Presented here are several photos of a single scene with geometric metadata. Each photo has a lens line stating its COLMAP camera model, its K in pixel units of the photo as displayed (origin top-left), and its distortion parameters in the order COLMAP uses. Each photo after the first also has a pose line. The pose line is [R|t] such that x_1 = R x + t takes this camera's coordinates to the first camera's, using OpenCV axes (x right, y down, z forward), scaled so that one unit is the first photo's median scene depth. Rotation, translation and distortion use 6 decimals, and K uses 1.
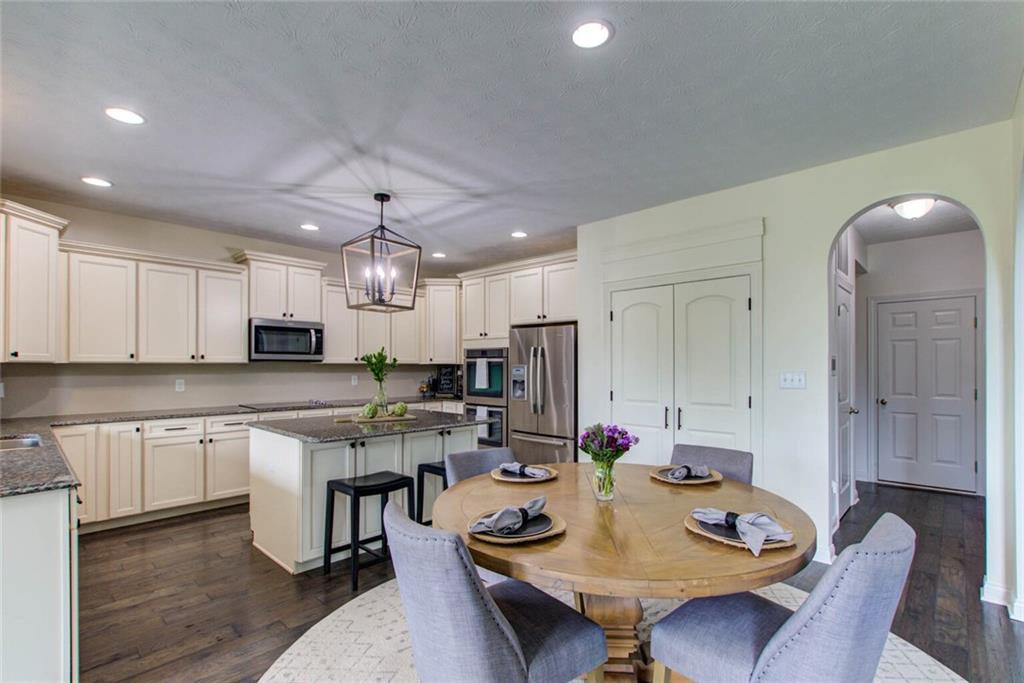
lens RADIAL K [[470.3, 0, 514.5], [0, 470.3, 365.8], [0, 0, 1]] dist [-0.000521, -0.000005]
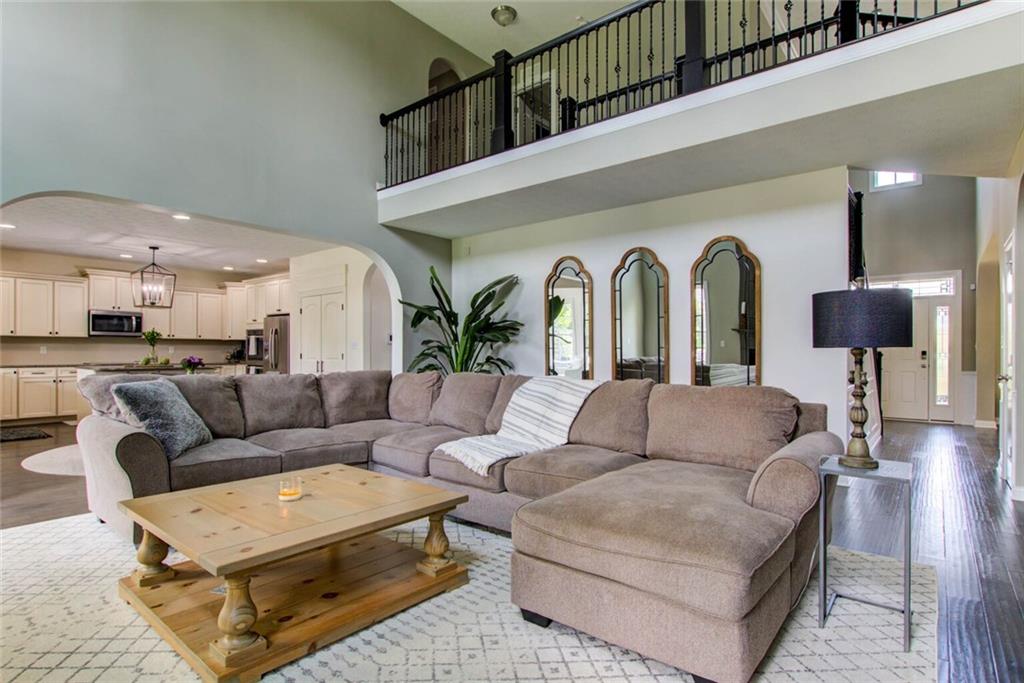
lens RADIAL K [[516.0, 0, 519.1], [0, 516.0, 351.9], [0, 0, 1]] dist [-0.003299, -0.001140]
pose [[0.996271, 0.002683, 0.086236, 0.811112], [-0.002795, 0.999995, 0.001179, 0.041391], [-0.086233, -0.001416, 0.996274, -0.959995]]
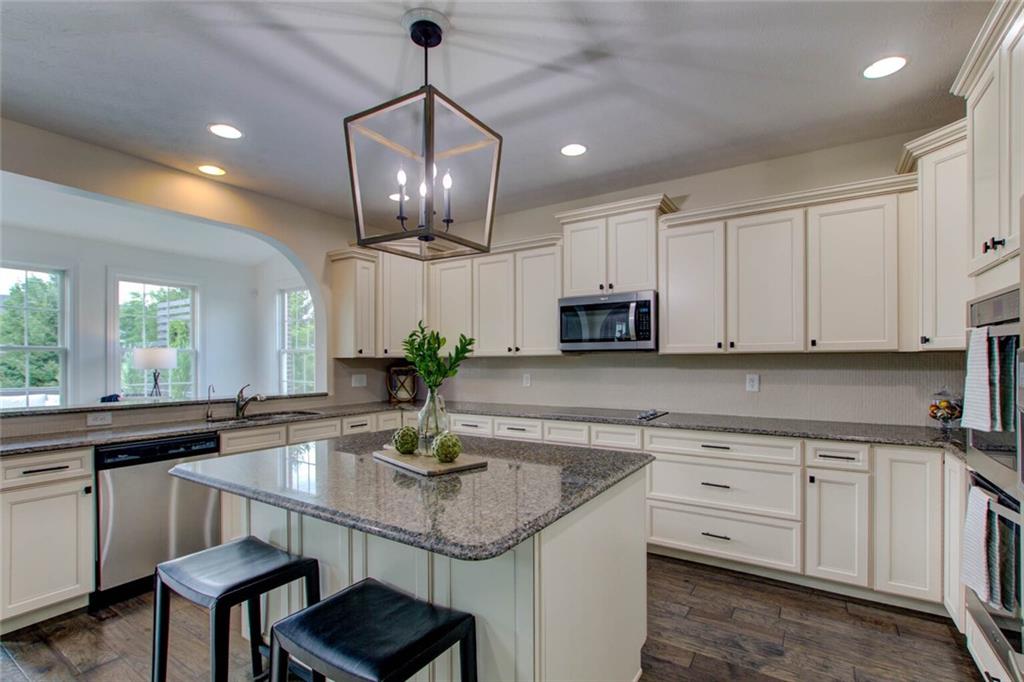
lens RADIAL K [[486.7, 0, 494.1], [0, 486.7, 363.3], [0, 0, 1]] dist [-0.001740, 0.000050]
pose [[0.165482, 0.002073, -0.986211, 0.232963], [0.006449, 0.999974, 0.003184, 0.004587], [0.986192, -0.006887, 0.165464, 0.773608]]
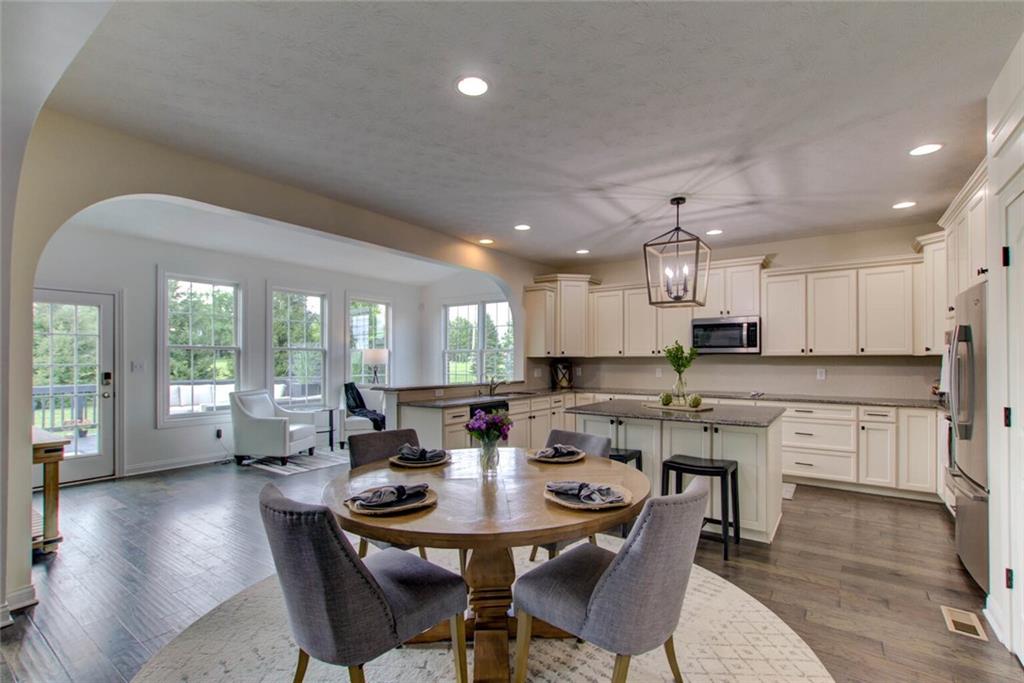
lens RADIAL K [[468.4, 0, 523.4], [0, 468.4, 357.1], [0, 0, 1]] dist [-0.000097, 0.000057]
pose [[0.150063, -0.006047, -0.988658, 0.583157], [0.001769, 0.999981, -0.005847, 0.002949], [0.988675, -0.000872, 0.150071, 0.397427]]
